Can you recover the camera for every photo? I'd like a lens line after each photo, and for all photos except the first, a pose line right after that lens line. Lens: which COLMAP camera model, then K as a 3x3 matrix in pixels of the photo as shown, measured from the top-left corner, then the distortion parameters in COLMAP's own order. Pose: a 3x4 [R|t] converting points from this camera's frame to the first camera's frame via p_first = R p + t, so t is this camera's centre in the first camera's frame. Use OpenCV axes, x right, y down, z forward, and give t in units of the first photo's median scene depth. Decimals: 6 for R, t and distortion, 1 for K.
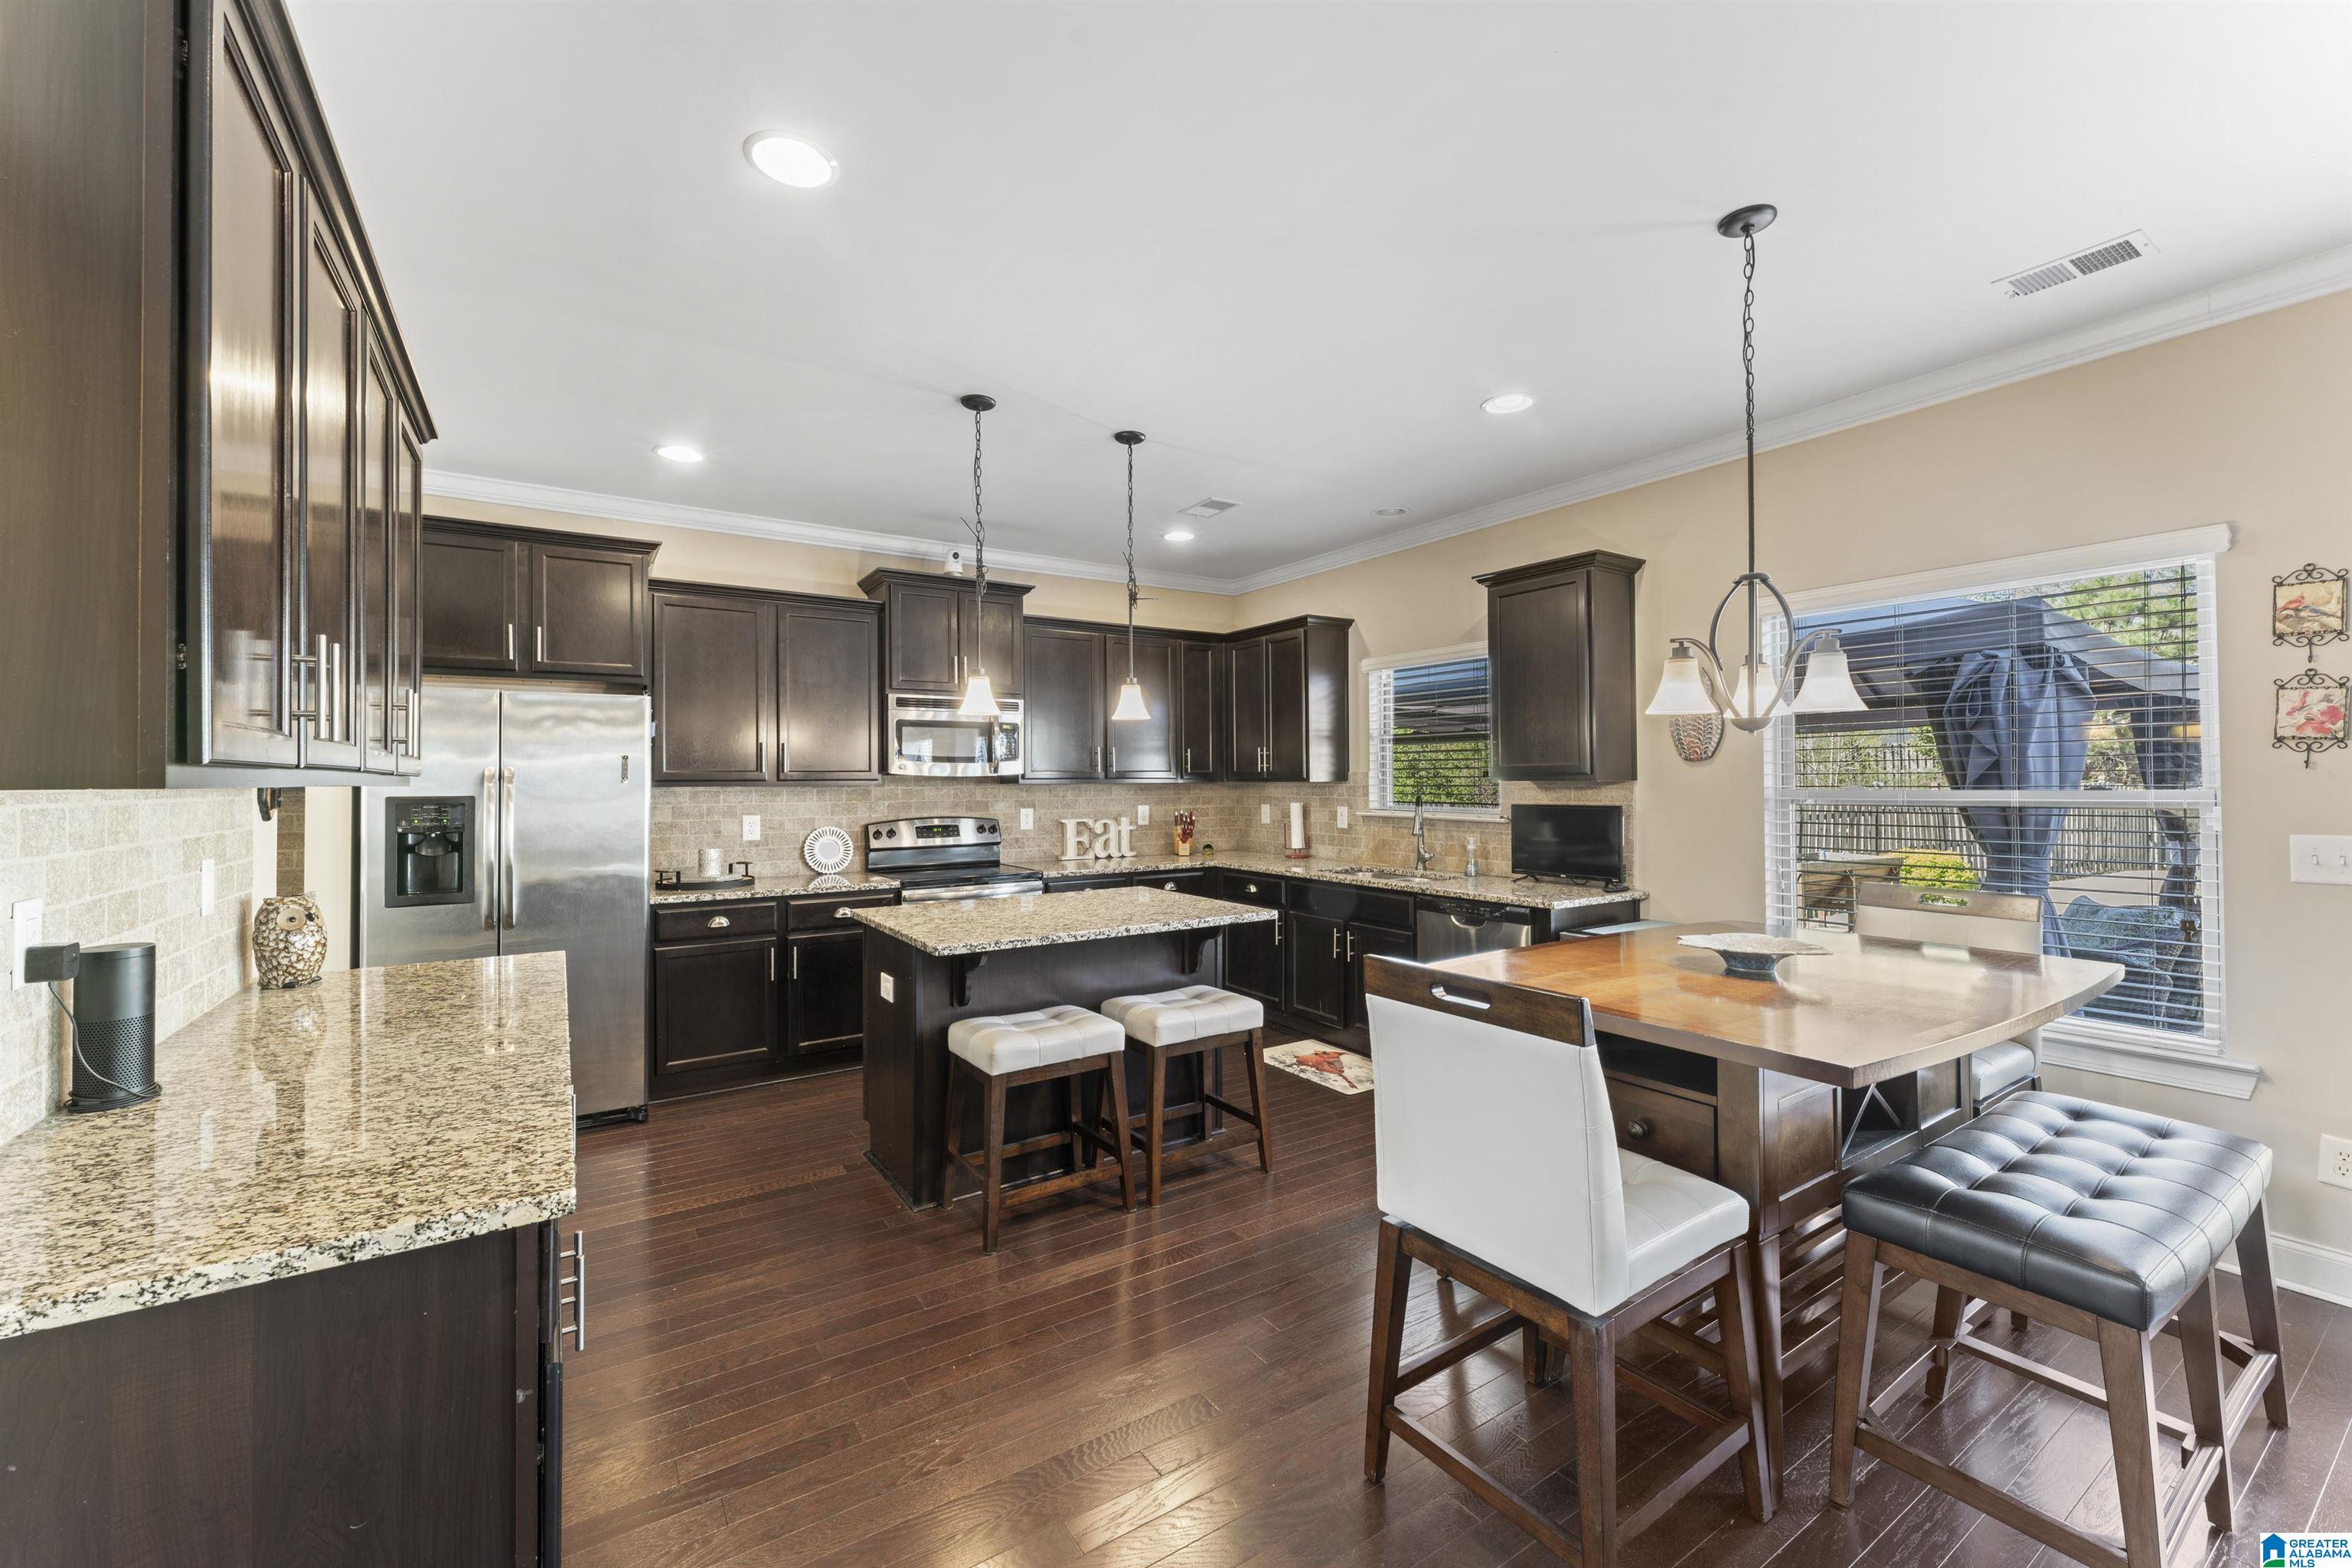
lens RADIAL K [[941.0, 0, 1182.0], [0, 941.0, 772.0], [0, 0, 1]] dist [-0.000523, 0.000075]
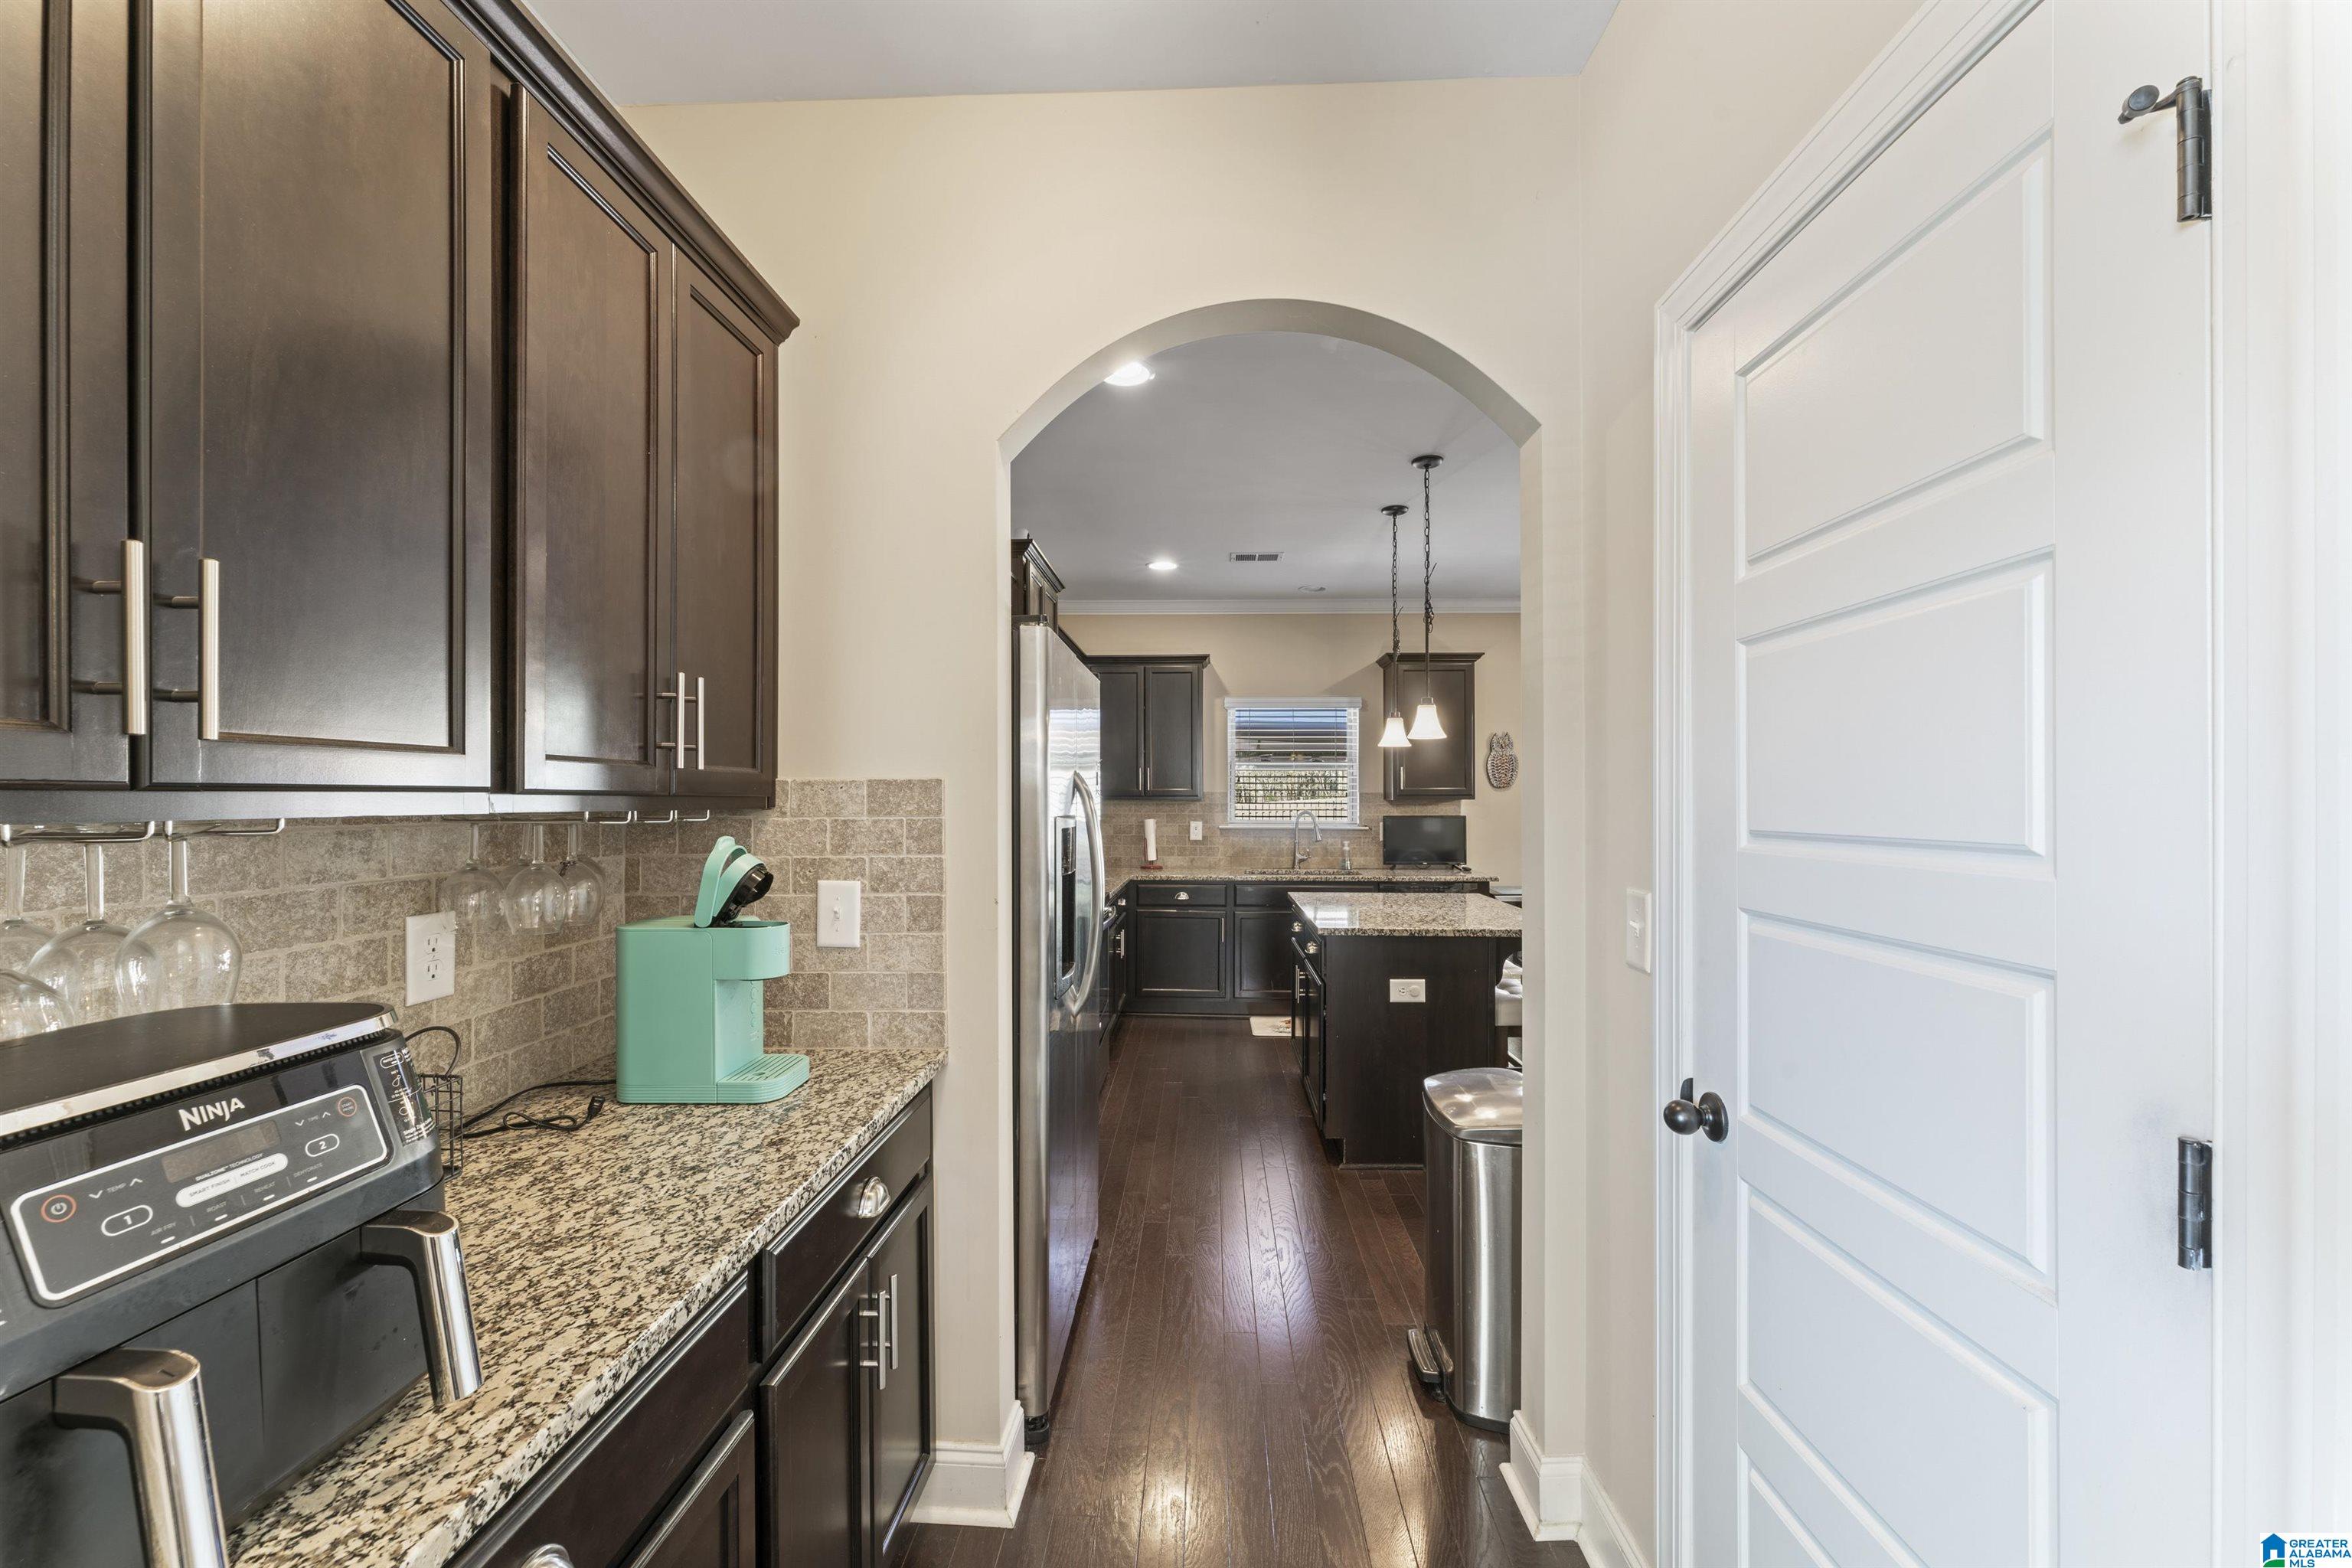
lens RADIAL K [[941.0, 0, 1169.8], [0, 941.0, 799.3], [0, 0, 1]] dist [-0.000523, 0.000075]
pose [[0.587738, 0.003950, 0.809042, -0.856780], [-0.009863, 0.999949, 0.002283, 0.007899], [-0.808991, -0.009321, 0.587747, 0.374860]]
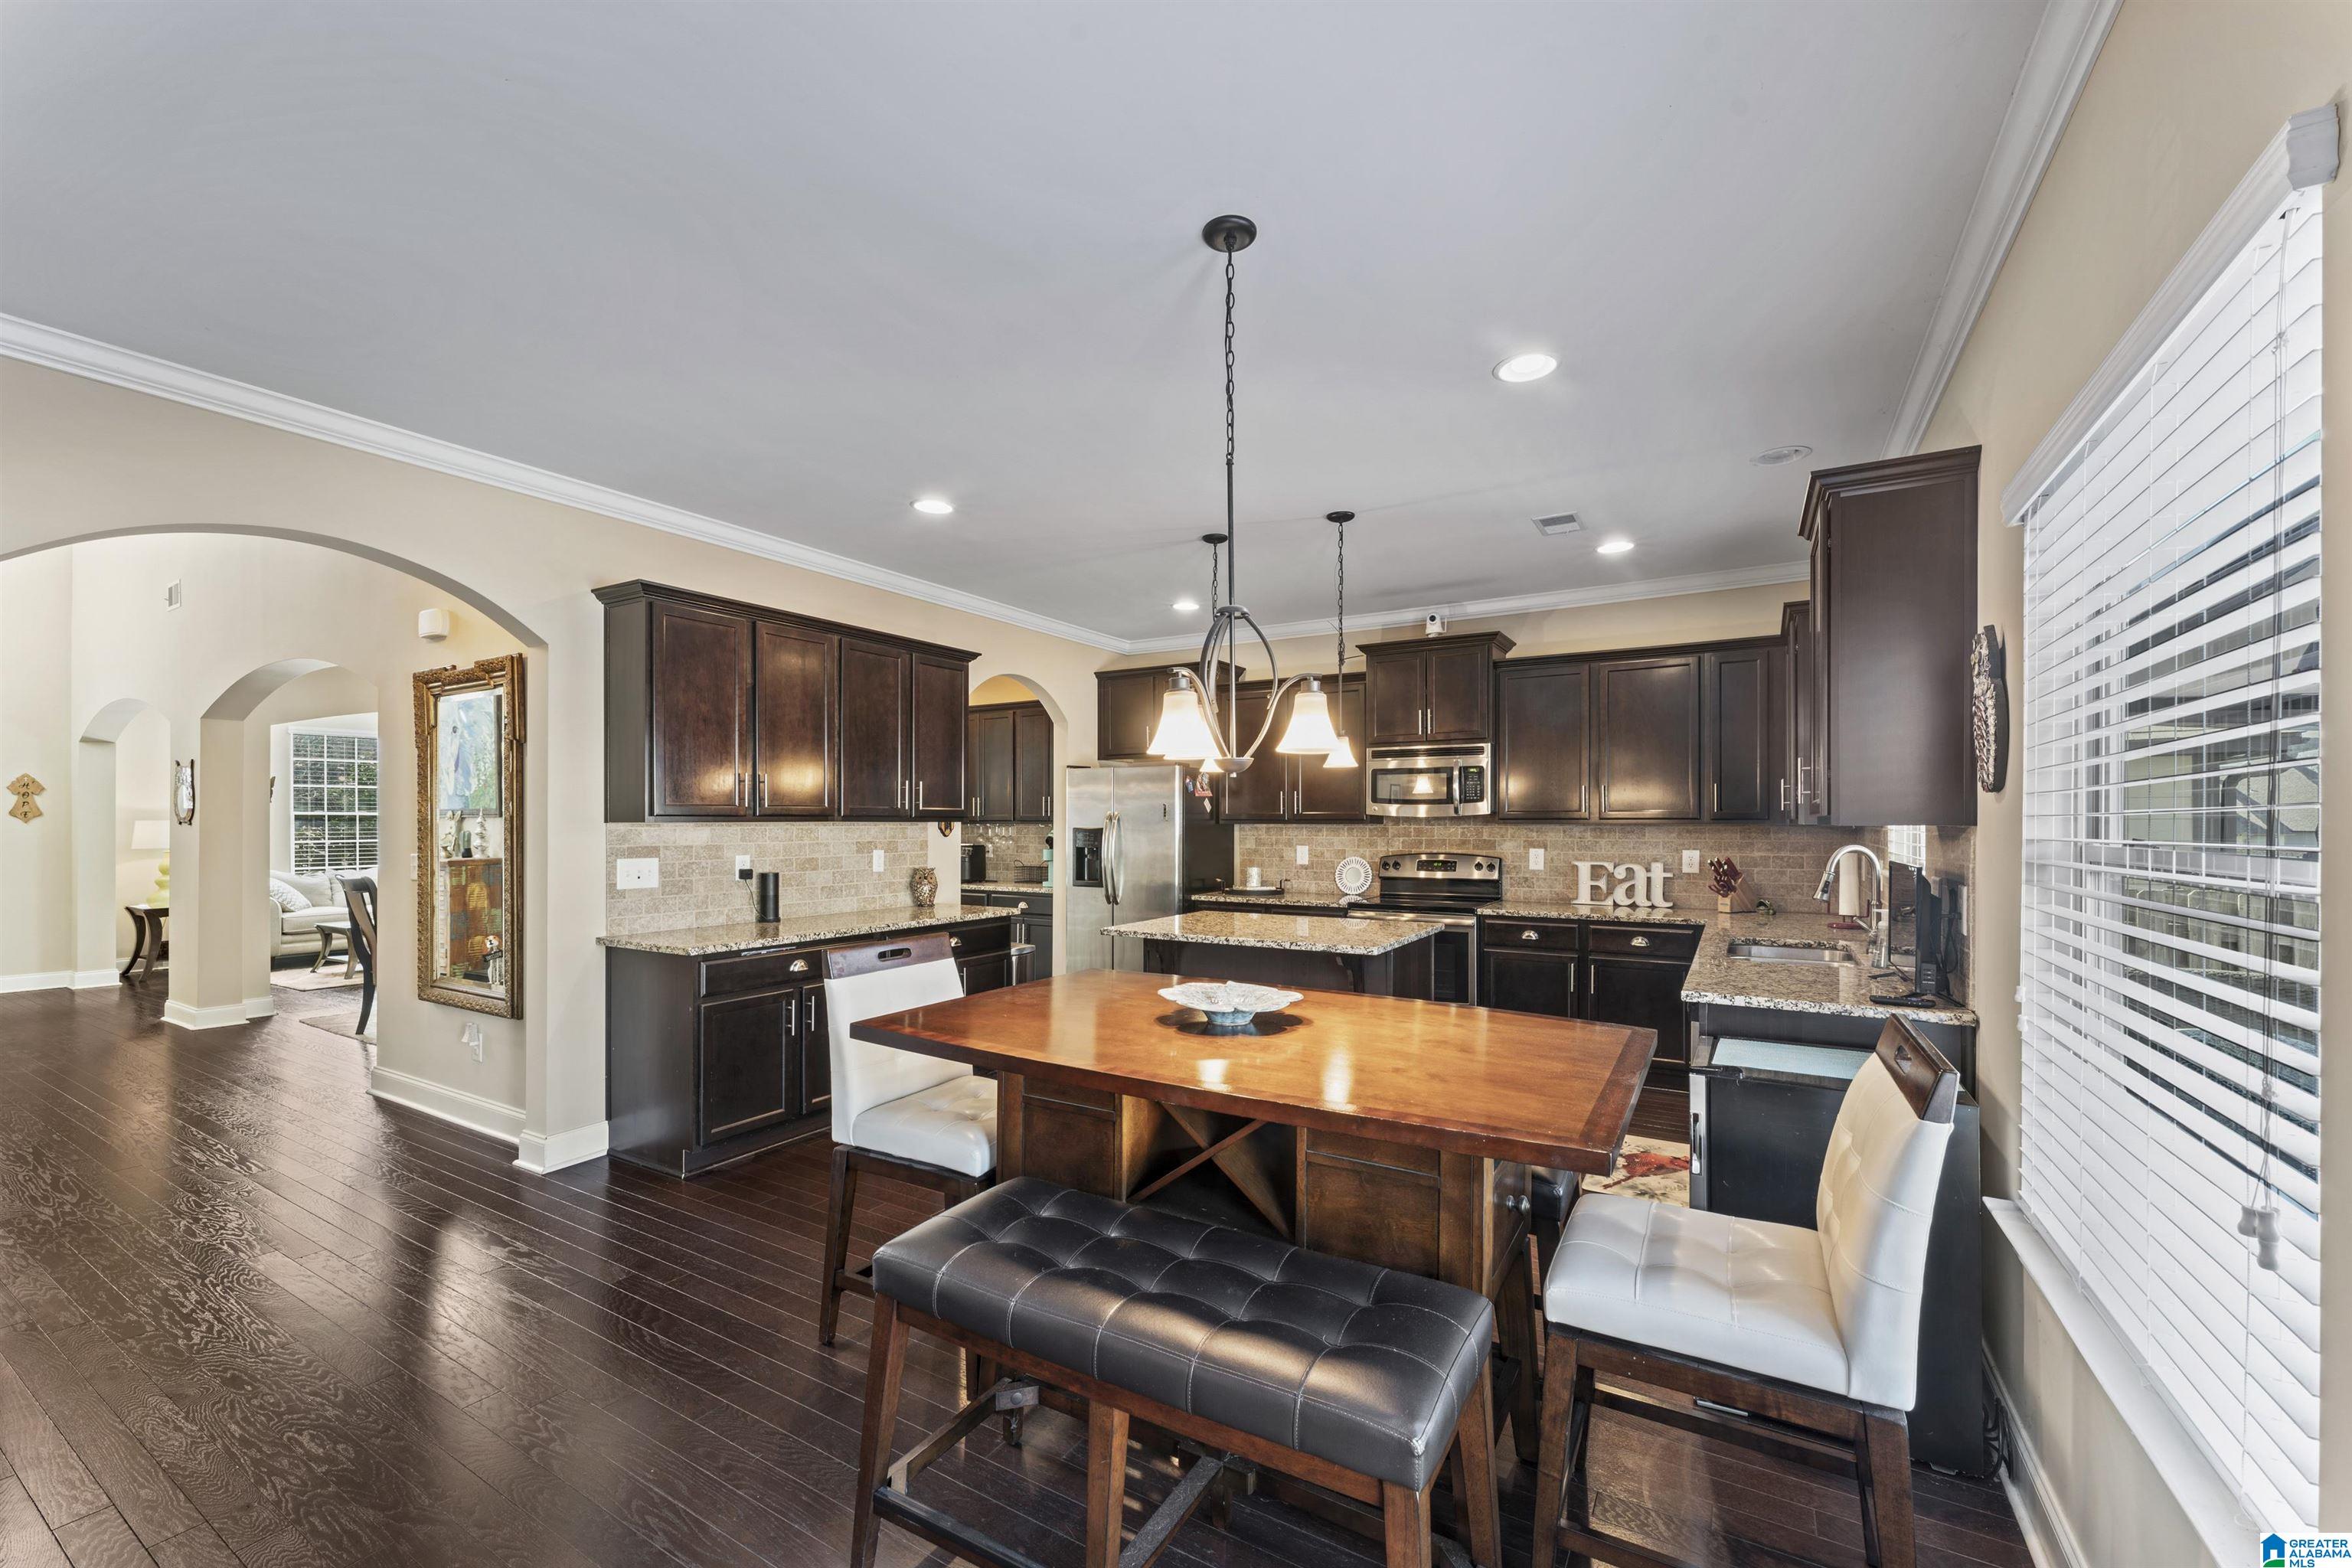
lens RADIAL K [[941.0, 0, 1157.7], [0, 941.0, 832.6], [0, 0, 1]] dist [-0.000523, 0.000075]
pose [[0.417613, 0.016396, -0.908477, 0.630899], [0.005992, 0.999766, 0.020798, -0.001811], [0.908605, -0.014129, 0.417417, 0.235544]]
